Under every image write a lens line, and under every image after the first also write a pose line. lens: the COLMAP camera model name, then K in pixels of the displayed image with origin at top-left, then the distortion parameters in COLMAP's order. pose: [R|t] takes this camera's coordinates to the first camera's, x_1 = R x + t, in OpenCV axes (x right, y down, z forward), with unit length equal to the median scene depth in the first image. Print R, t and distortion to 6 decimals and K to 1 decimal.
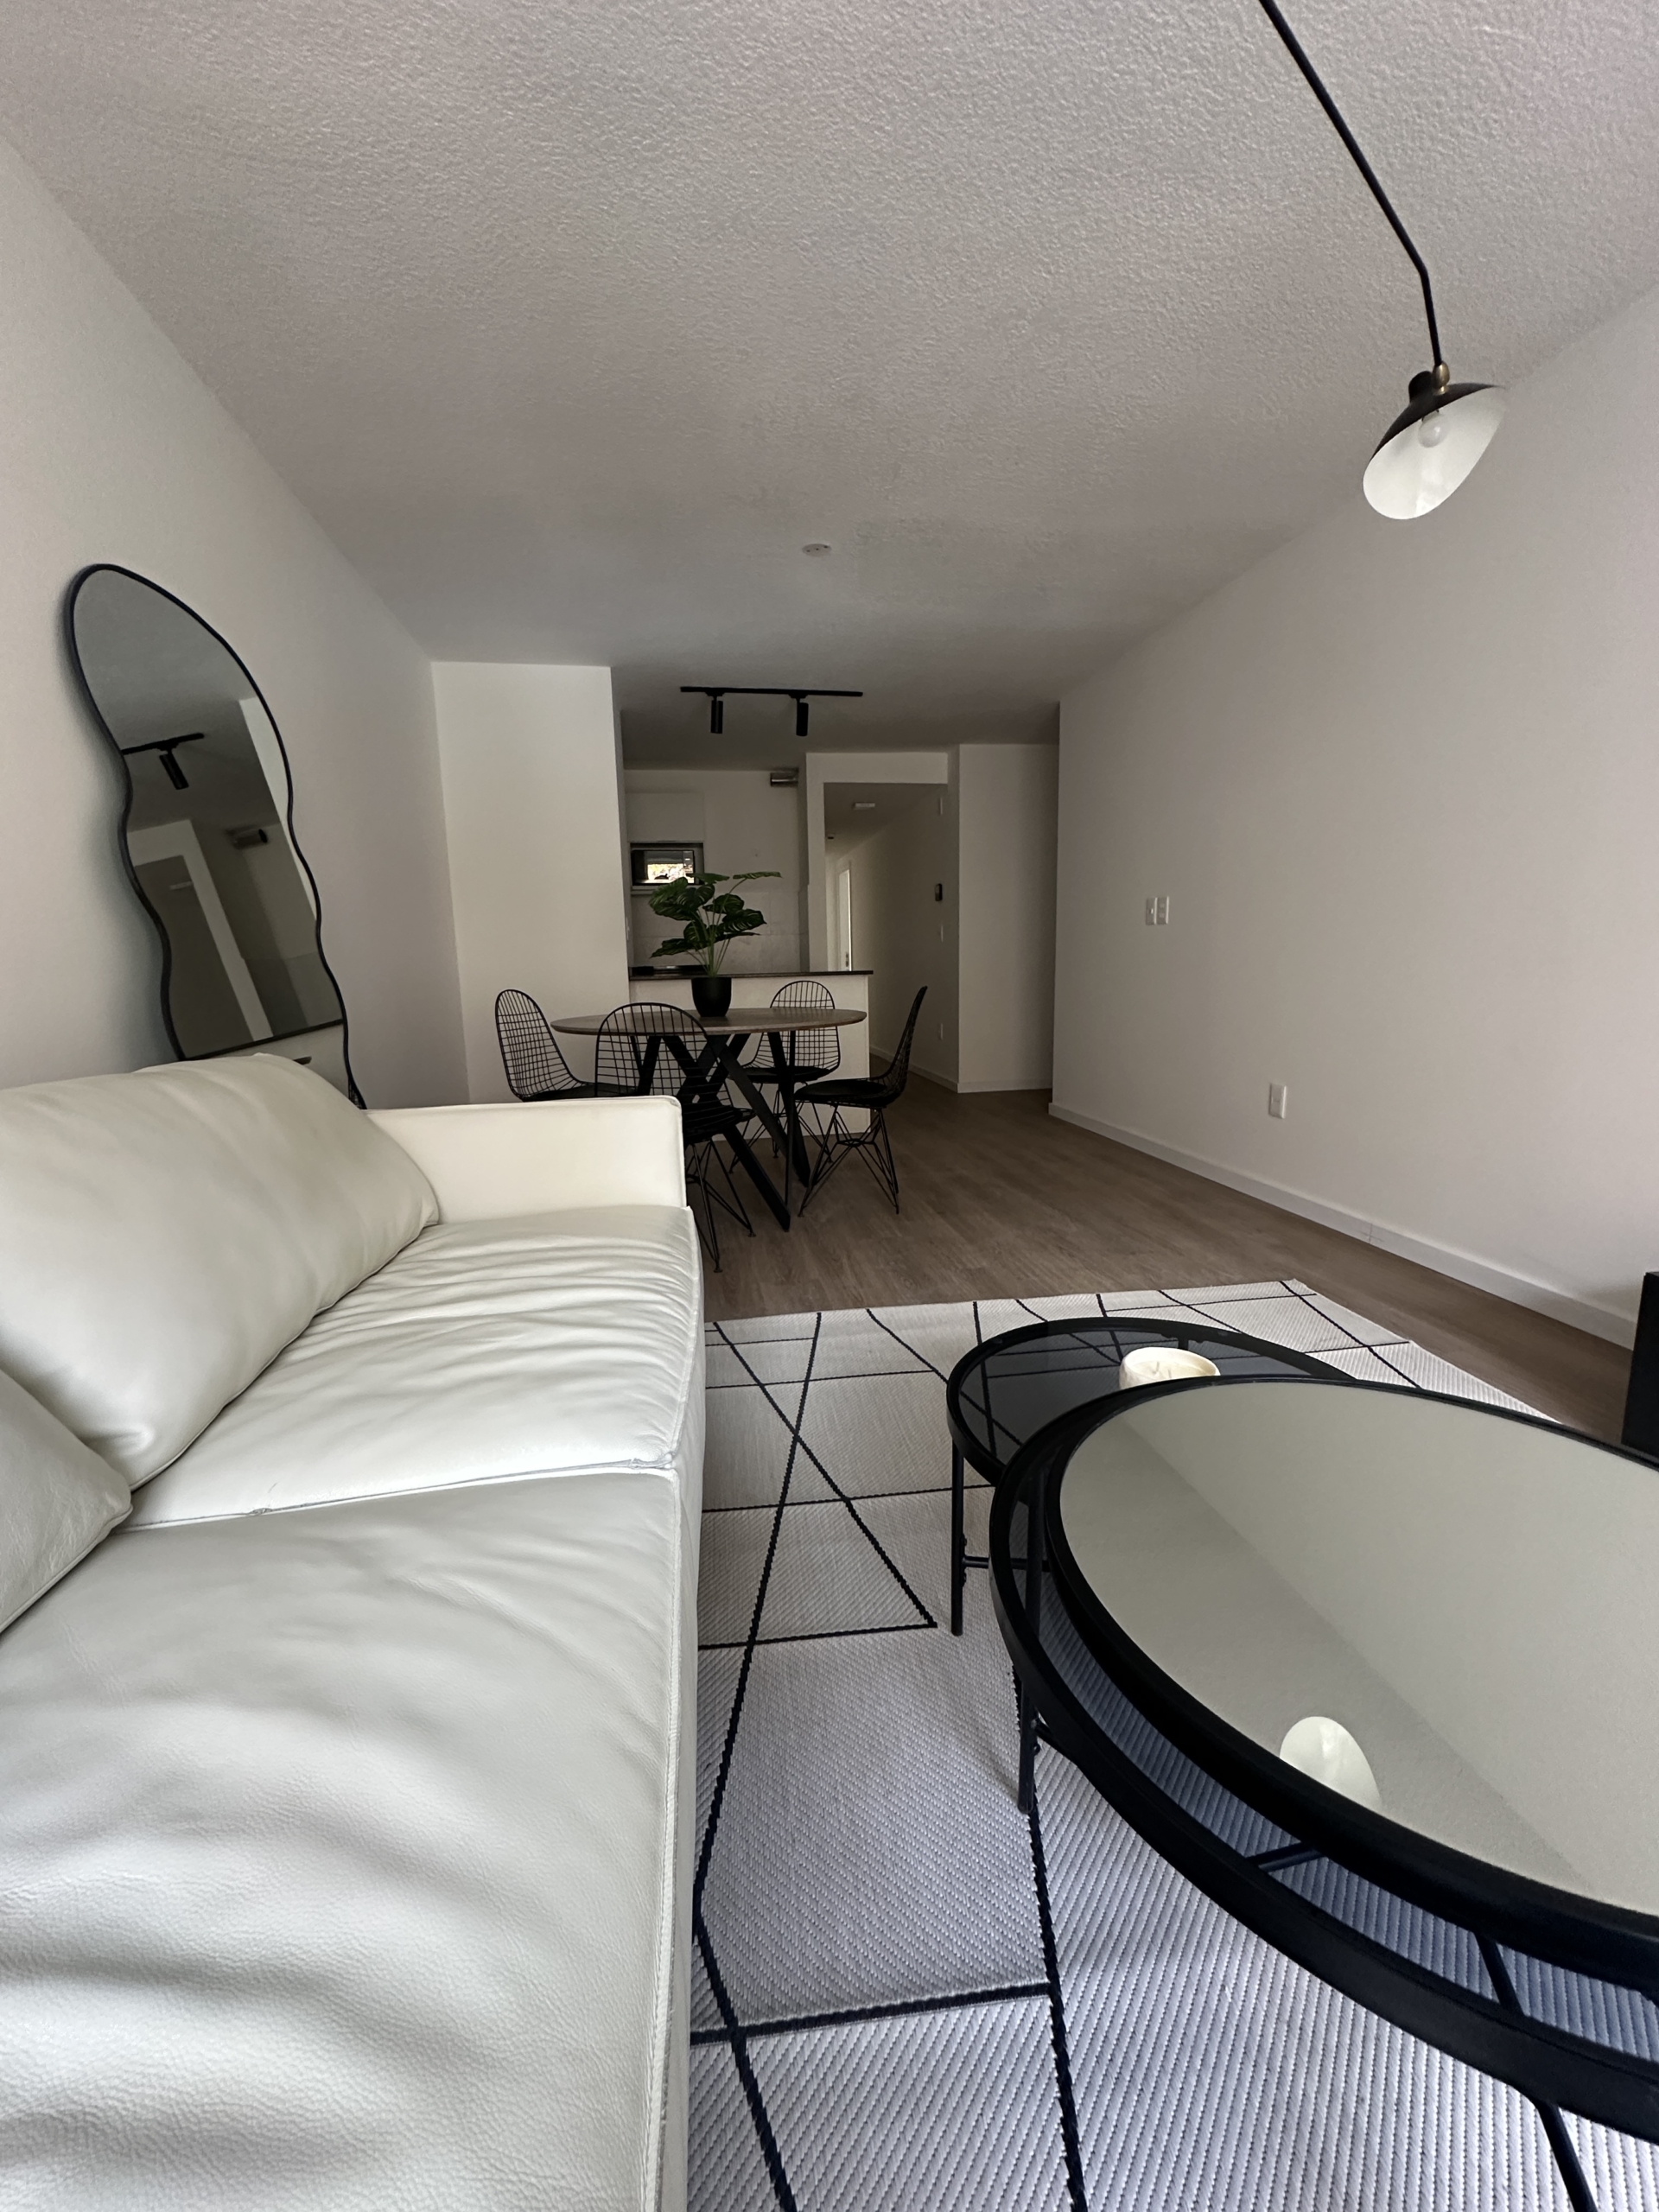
lens RADIAL K [[882.4, 0, 829.5], [0, 882.4, 1106.0], [0, 0, 1]] dist [-0.000376, 0.000010]
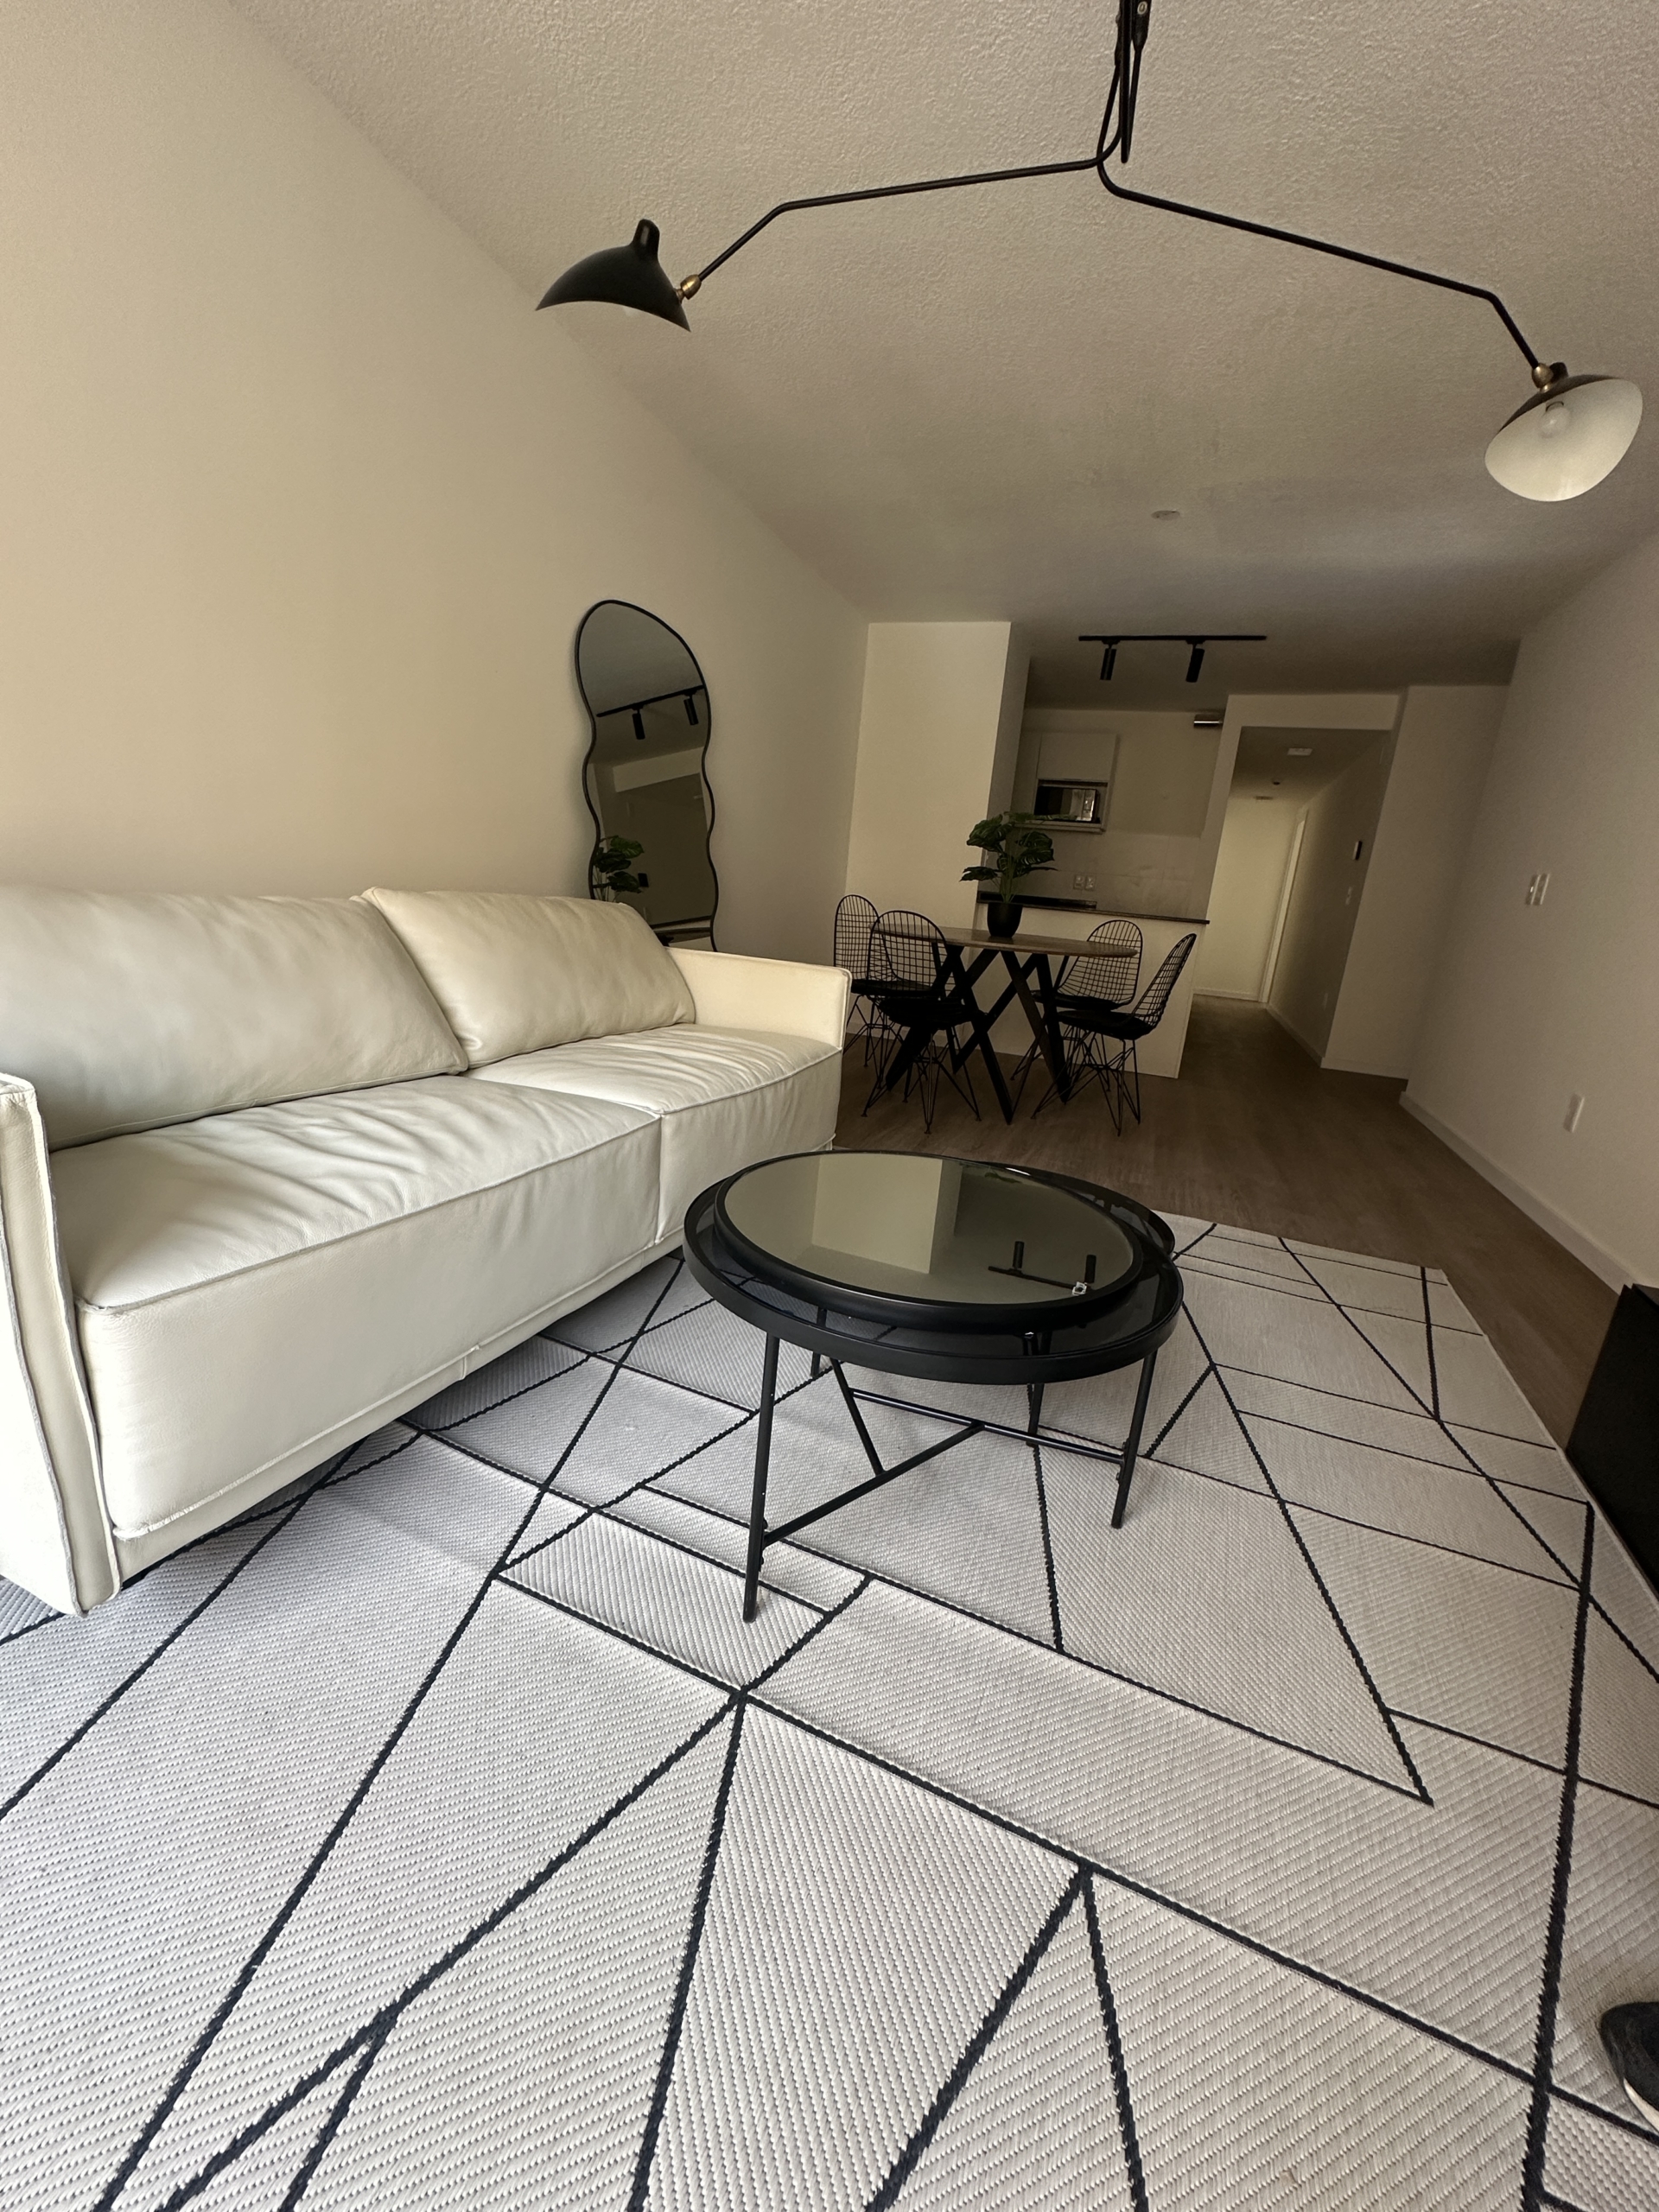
lens RADIAL K [[882.4, 0, 829.5], [0, 882.4, 1106.0], [0, 0, 1]] dist [-0.000376, 0.000010]
pose [[0.857019, 0.220490, -0.465728, 0.267940], [-0.186866, 0.975289, 0.117865, 0.022158], [0.480207, -0.013984, 0.877043, -0.139725]]
